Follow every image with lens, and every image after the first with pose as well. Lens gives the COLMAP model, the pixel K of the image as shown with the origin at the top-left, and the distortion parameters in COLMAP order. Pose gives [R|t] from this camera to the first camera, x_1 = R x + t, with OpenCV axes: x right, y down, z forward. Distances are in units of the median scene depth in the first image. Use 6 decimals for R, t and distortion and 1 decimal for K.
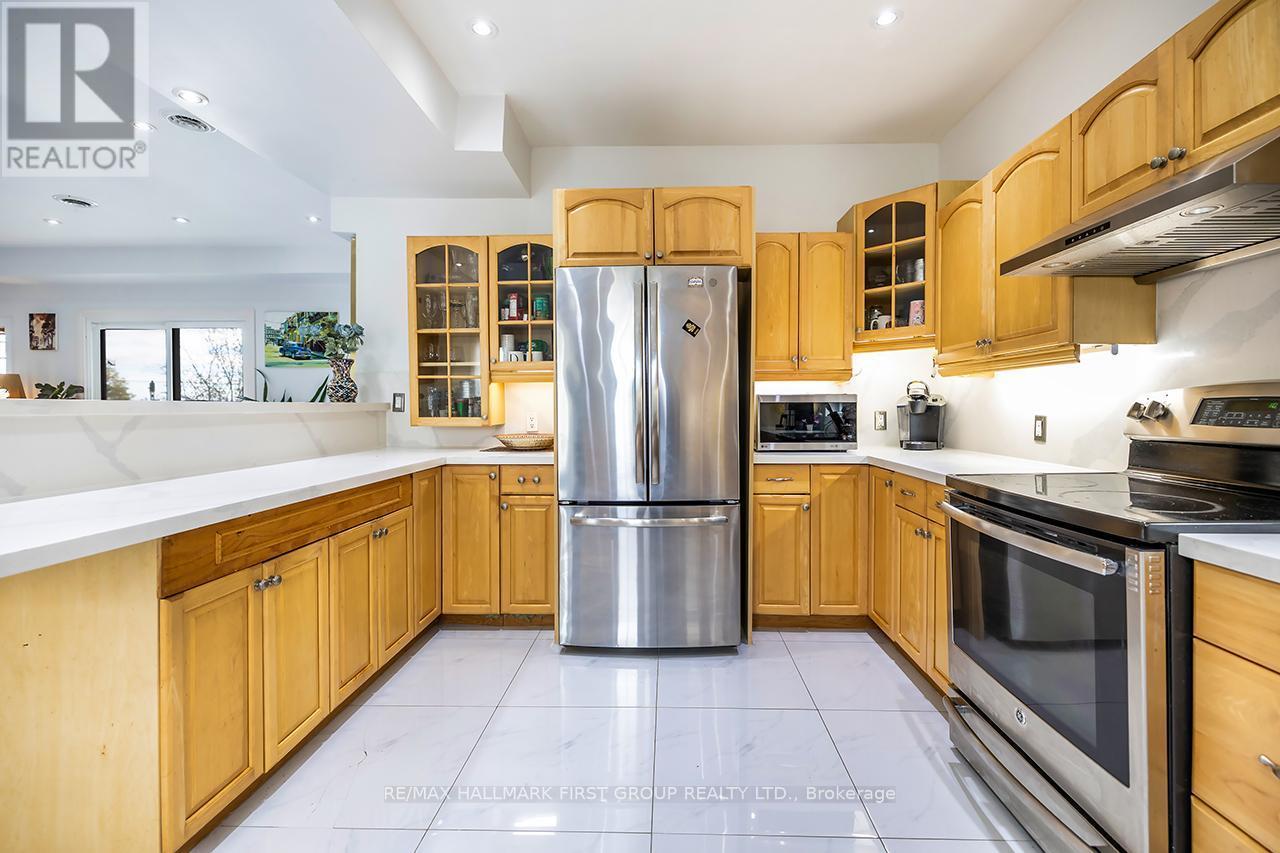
lens RADIAL K [[550.8, 0, 645.1], [0, 550.8, 412.1], [0, 0, 1]] dist [0.000341, 0.000187]
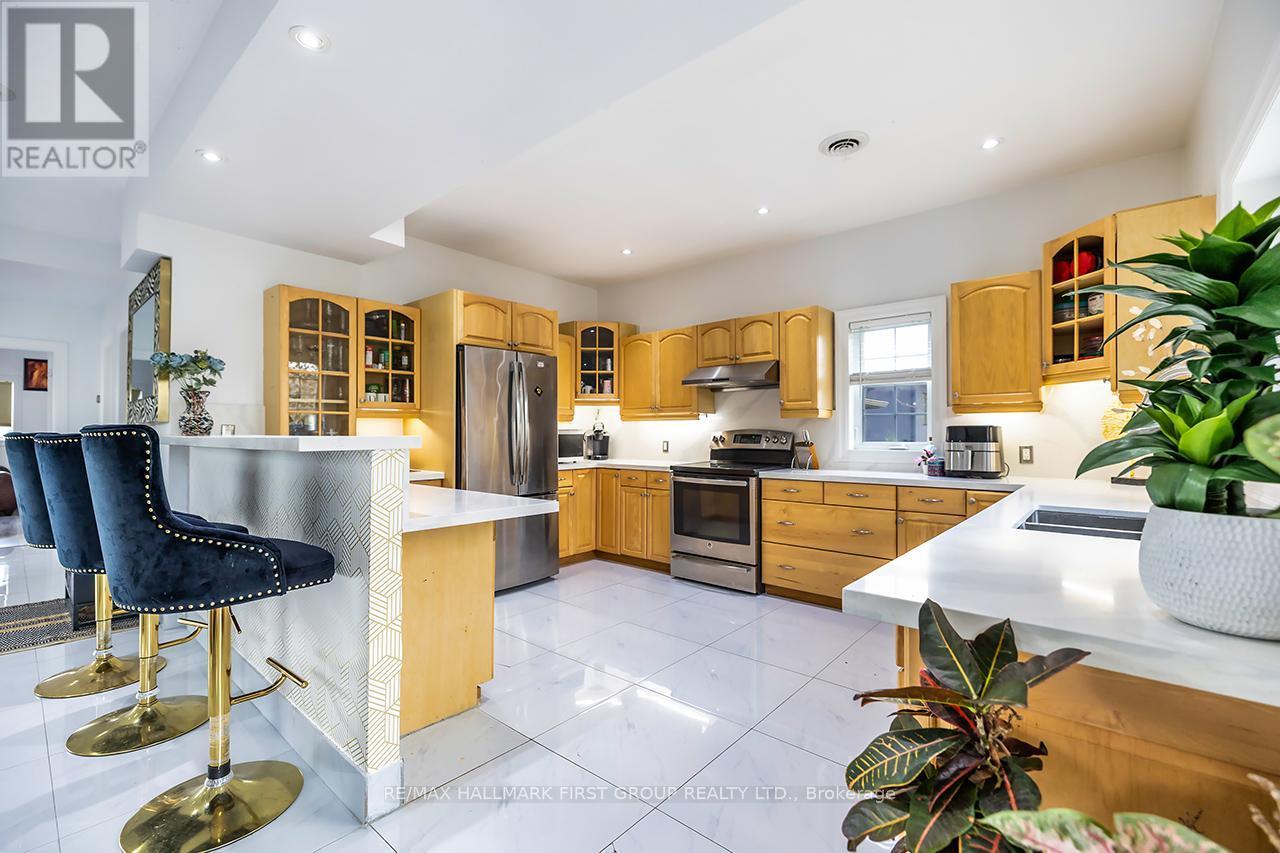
lens RADIAL K [[544.8, 0, 636.5], [0, 544.8, 430.6], [0, 0, 1]] dist [-0.003281, -0.000456]
pose [[0.635874, 0.004104, 0.771782, -0.979480], [0.006824, 0.999917, -0.010940, -0.009888], [-0.771763, 0.012223, 0.635793, -0.290552]]
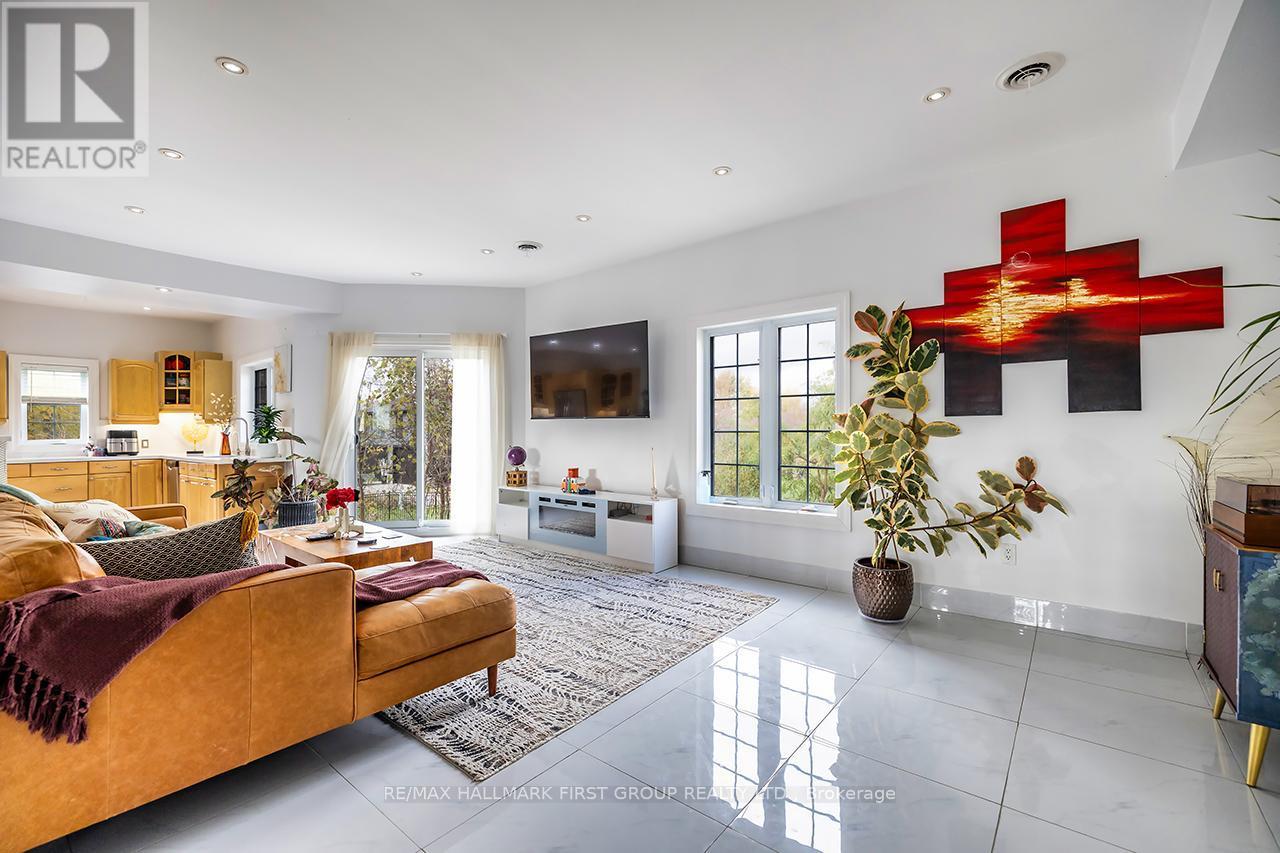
lens RADIAL K [[544.8, 0, 636.5], [0, 544.8, 430.6], [0, 0, 1]] dist [-0.003281, -0.000456]
pose [[-0.786119, 0.003724, 0.618065, -3.076057], [0.011201, 0.999903, 0.008222, -0.022201], [-0.617974, 0.013386, -0.786084, 0.450246]]
